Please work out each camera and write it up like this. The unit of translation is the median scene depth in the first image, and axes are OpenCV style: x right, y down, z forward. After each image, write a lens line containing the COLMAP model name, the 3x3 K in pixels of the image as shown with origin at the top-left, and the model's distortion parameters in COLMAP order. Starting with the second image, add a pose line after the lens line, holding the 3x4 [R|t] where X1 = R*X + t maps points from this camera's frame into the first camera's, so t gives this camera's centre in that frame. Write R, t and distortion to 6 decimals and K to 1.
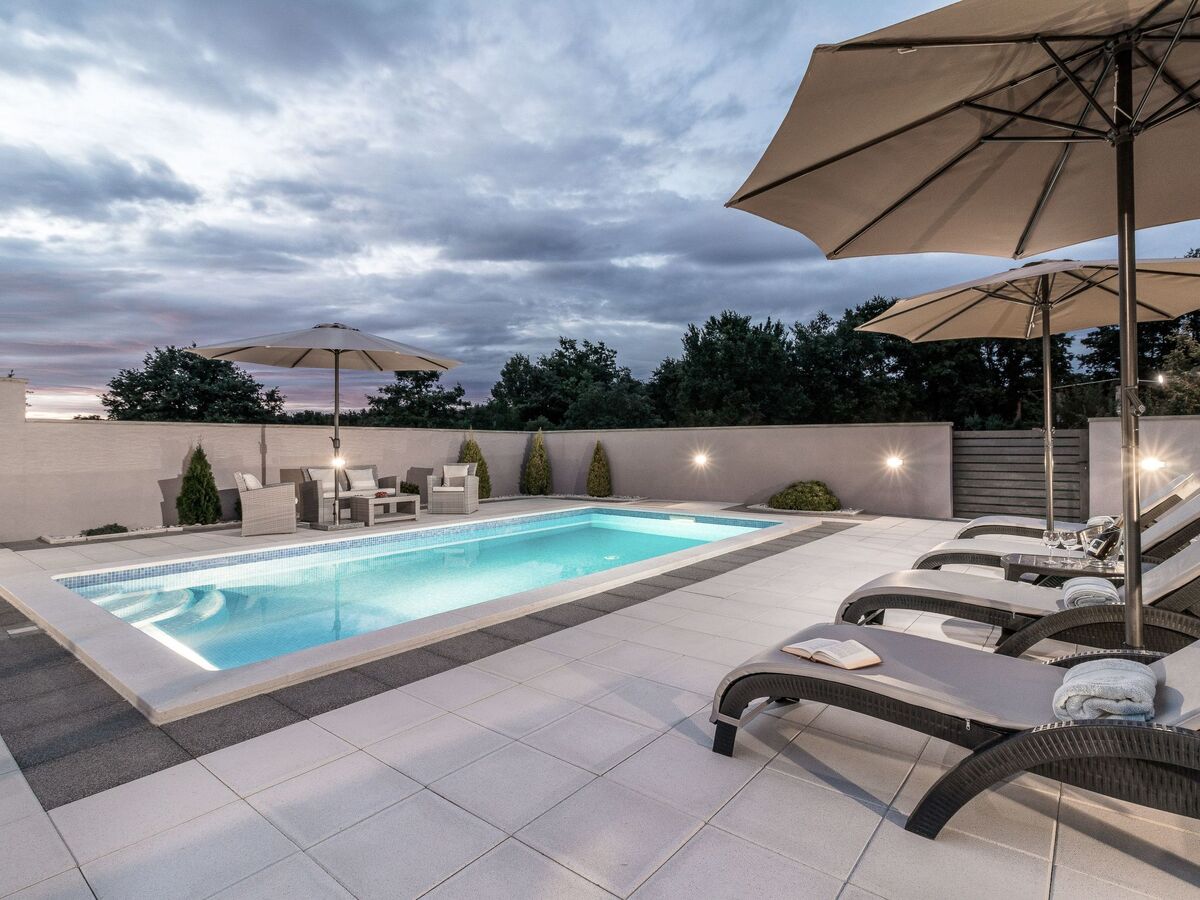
lens RADIAL K [[623.9, 0, 606.4], [0, 623.9, 457.1], [0, 0, 1]] dist [0.005468, -0.000766]
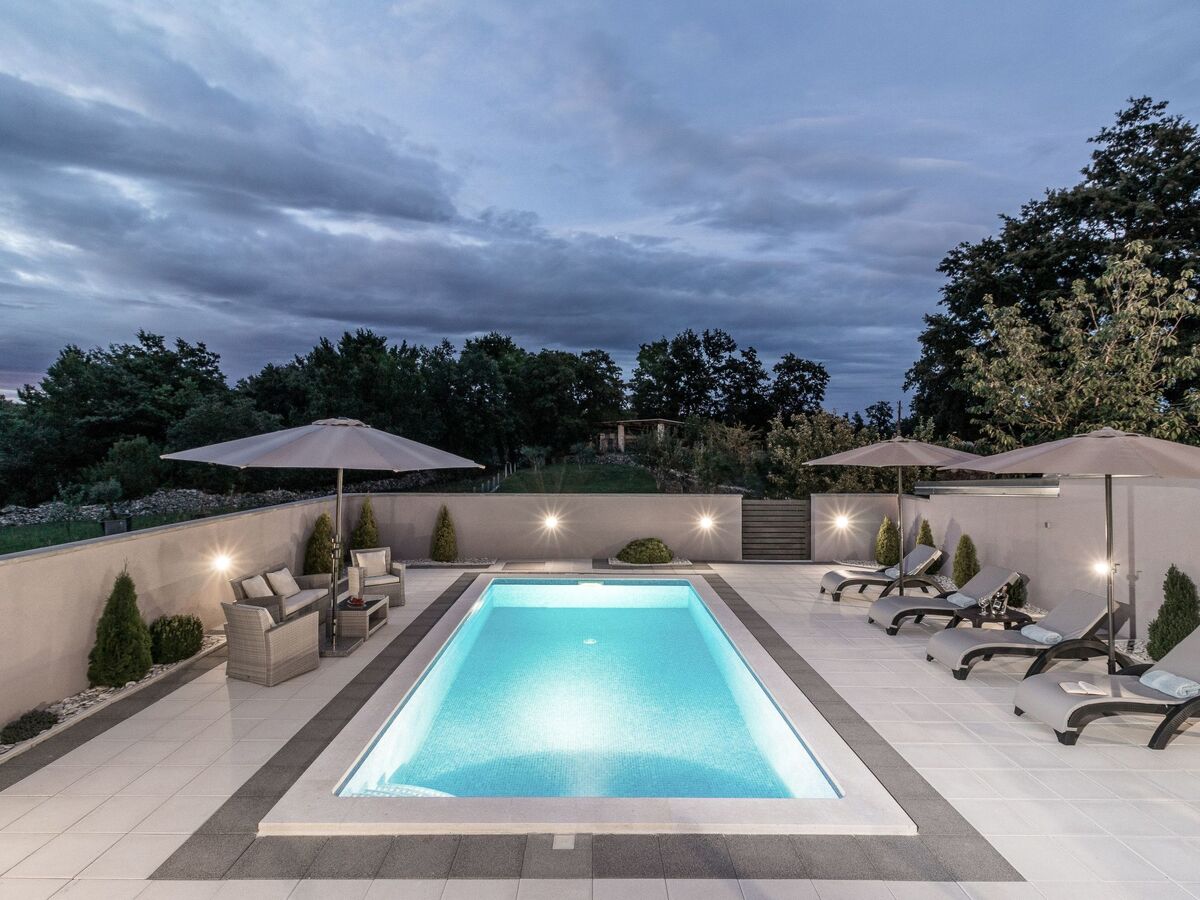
lens RADIAL K [[623.9, 0, 606.4], [0, 623.9, 457.1], [0, 0, 1]] dist [0.005468, -0.000766]
pose [[0.772923, 0.004924, 0.634481, -0.130938], [0.000616, 0.999964, -0.008511, -0.027860], [-0.634500, 0.006969, 0.772892, 0.016347]]
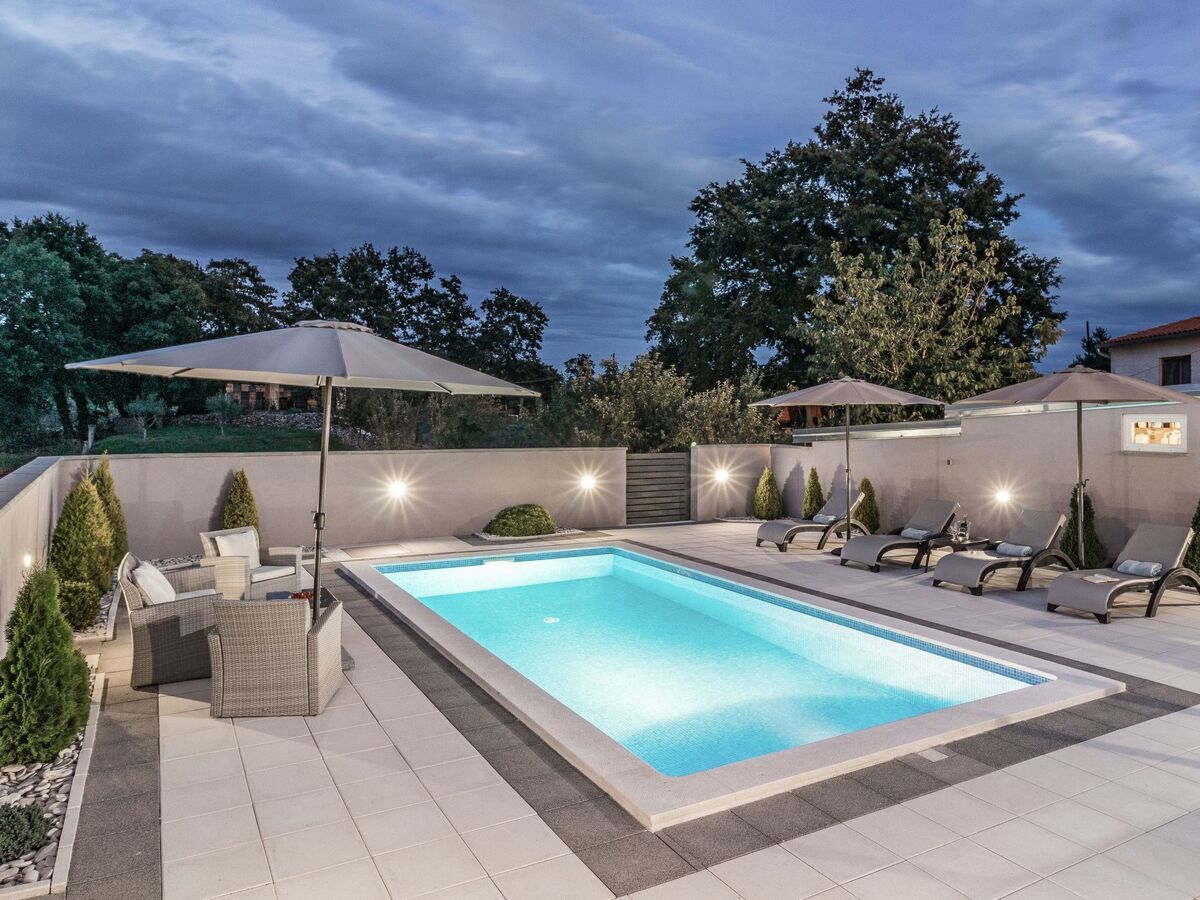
lens RADIAL K [[813.1, 0, 653.4], [0, 813.1, 418.3], [0, 0, 1]] dist [0.000050, 0.002998]
pose [[0.346355, 0.008279, 0.938067, -0.197766], [0.007049, 0.999910, -0.011427, -0.019947], [-0.938077, 0.010570, 0.346265, 0.084748]]
